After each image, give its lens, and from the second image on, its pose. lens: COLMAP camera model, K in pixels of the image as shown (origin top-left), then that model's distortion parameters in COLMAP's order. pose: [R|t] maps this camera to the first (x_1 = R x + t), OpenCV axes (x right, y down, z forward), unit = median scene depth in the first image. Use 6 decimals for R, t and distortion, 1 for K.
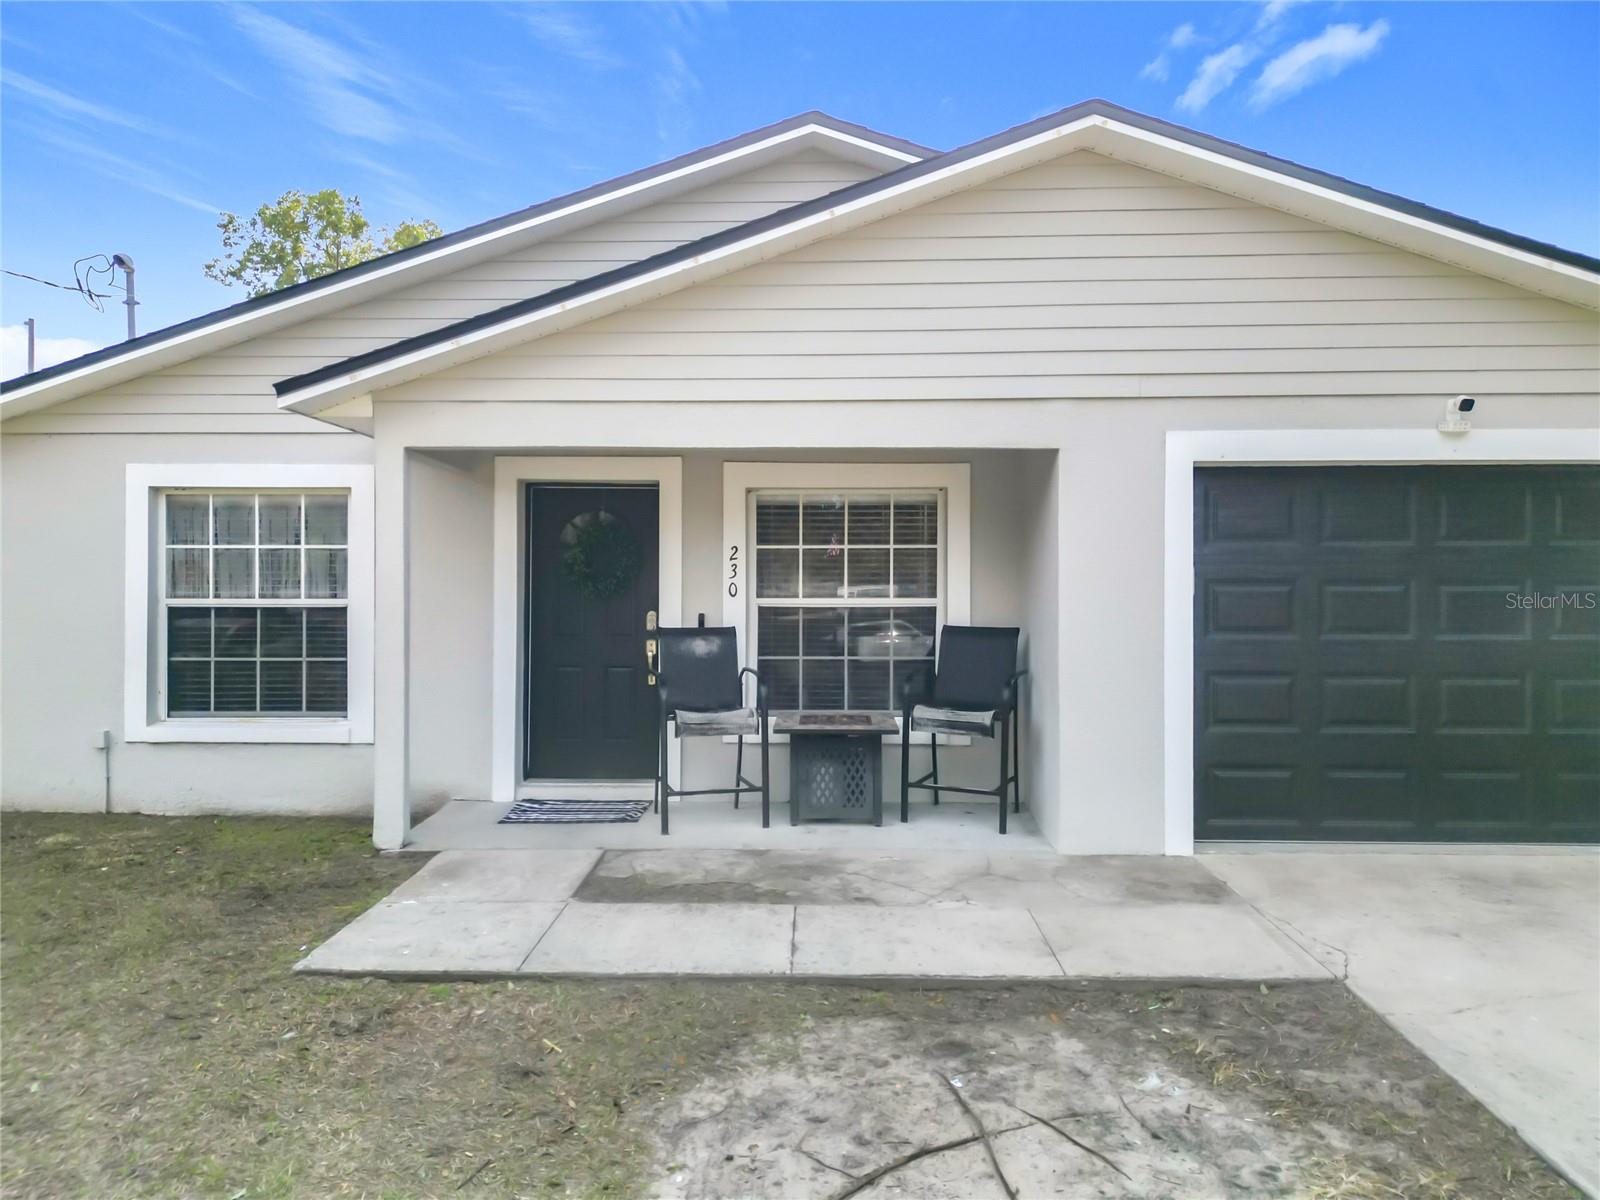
lens RADIAL K [[1090.2, 0, 803.1], [0, 1090.2, 582.8], [0, 0, 1]] dist [0.034270, -0.005924]
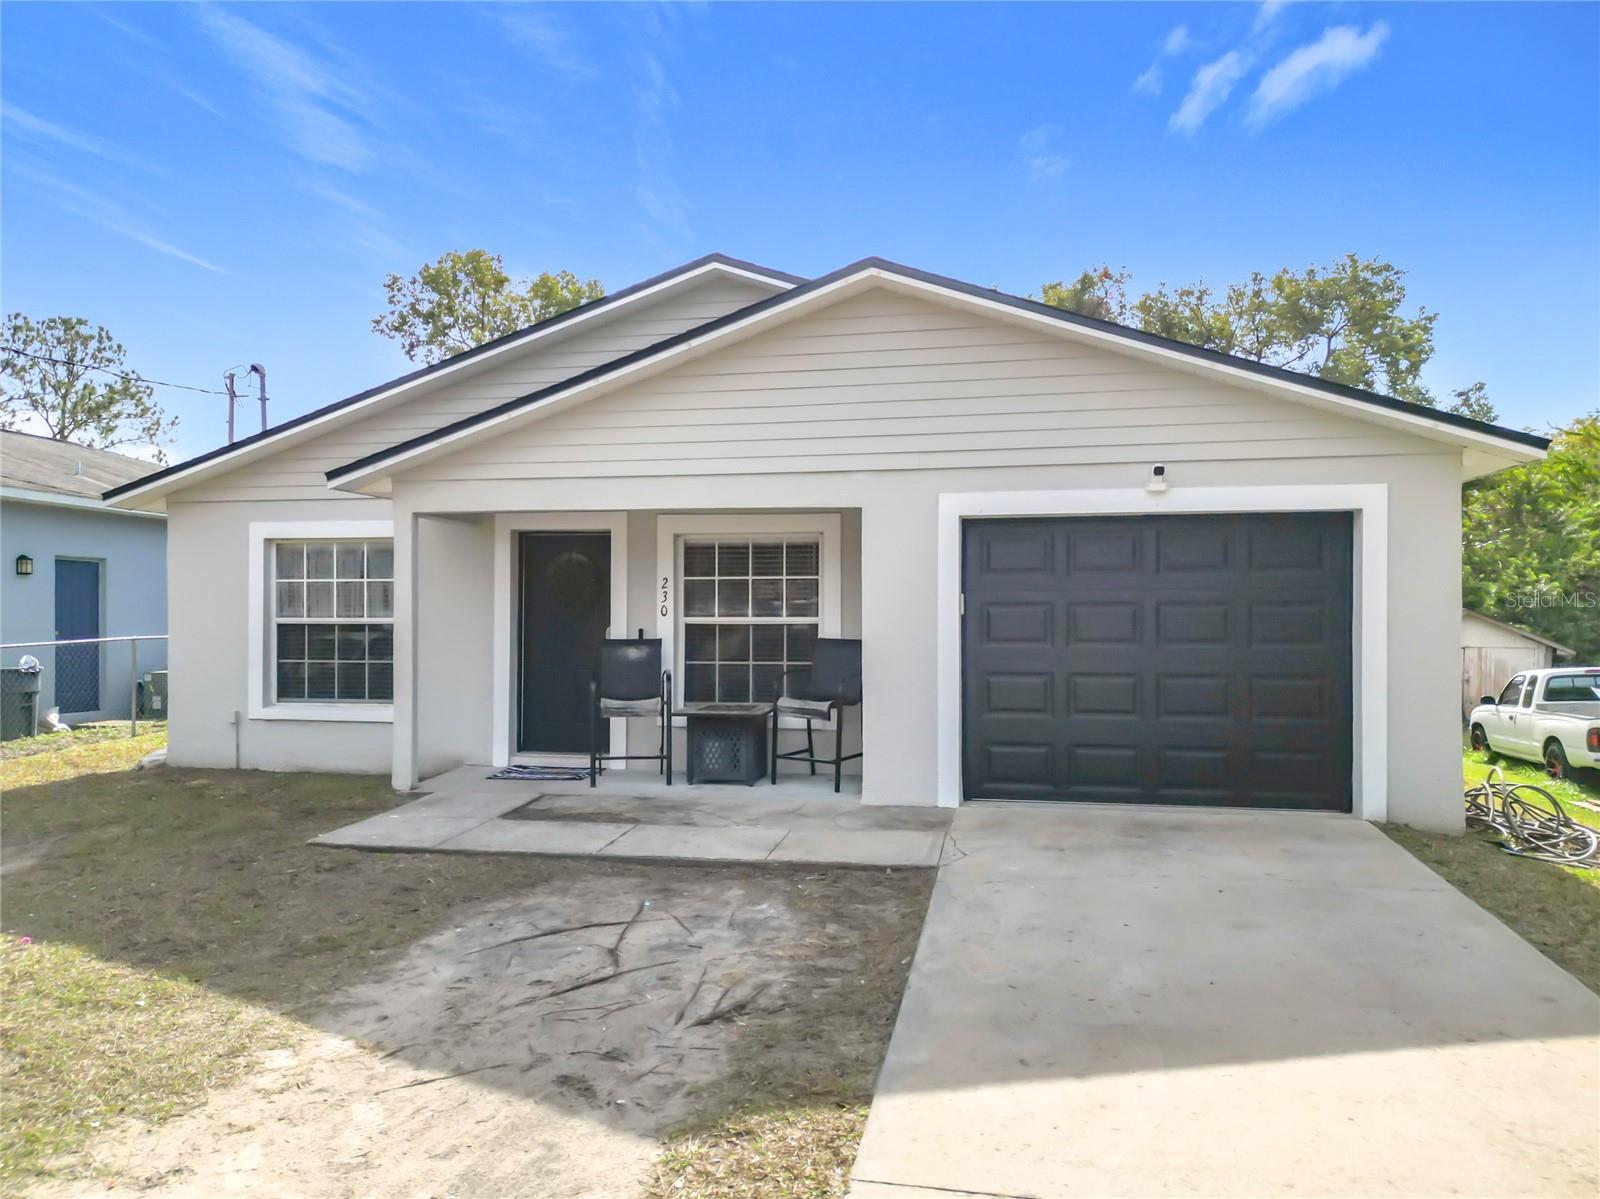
lens RADIAL K [[1122.0, 0, 800.0], [0, 1122.0, 599.5], [0, 0, 1]] dist [0.043104, -0.003935]
pose [[0.987858, -0.002706, -0.155334, 0.319270], [0.002152, 0.999991, -0.003736, -0.002126], [0.155343, 0.003357, 0.987855, -0.334971]]
